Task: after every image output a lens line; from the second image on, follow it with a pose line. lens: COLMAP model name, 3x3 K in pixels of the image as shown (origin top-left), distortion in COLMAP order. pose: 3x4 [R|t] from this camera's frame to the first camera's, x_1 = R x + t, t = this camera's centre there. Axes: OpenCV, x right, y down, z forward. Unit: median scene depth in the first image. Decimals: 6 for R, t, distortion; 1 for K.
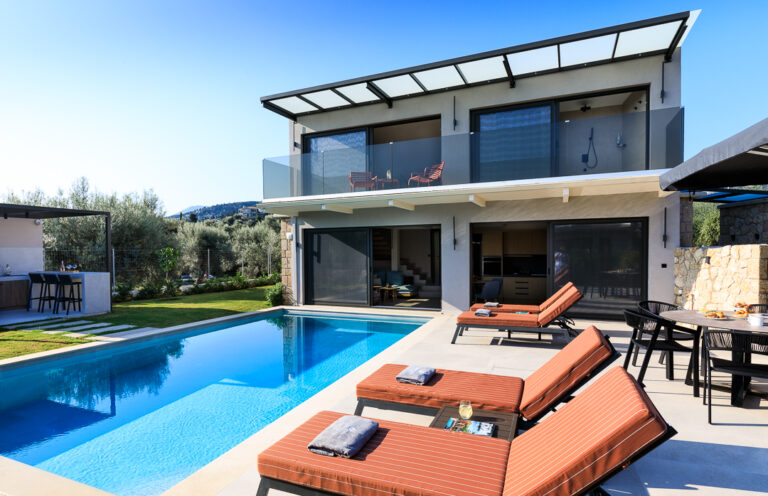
lens RADIAL K [[440.1, 0, 384.0], [0, 440.1, 248.0], [0, 0, 1]] dist [0.000332, 0.000210]
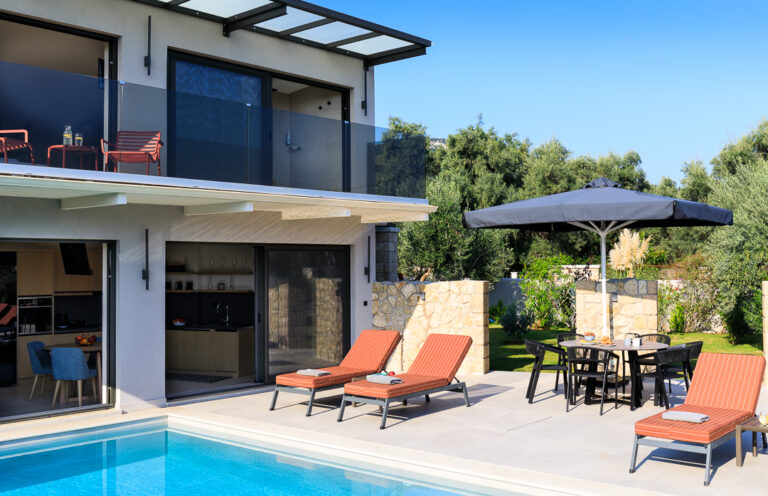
lens RADIAL K [[834.4, 0, 384.0], [0, 834.4, 248.0], [0, 0, 1]] dist [-0.004273, -0.001861]
pose [[0.318823, 0.033555, 0.947220, -0.832326], [-0.006918, 0.999429, -0.033076, -0.013204], [-0.947789, 0.003992, 0.318873, 0.410880]]
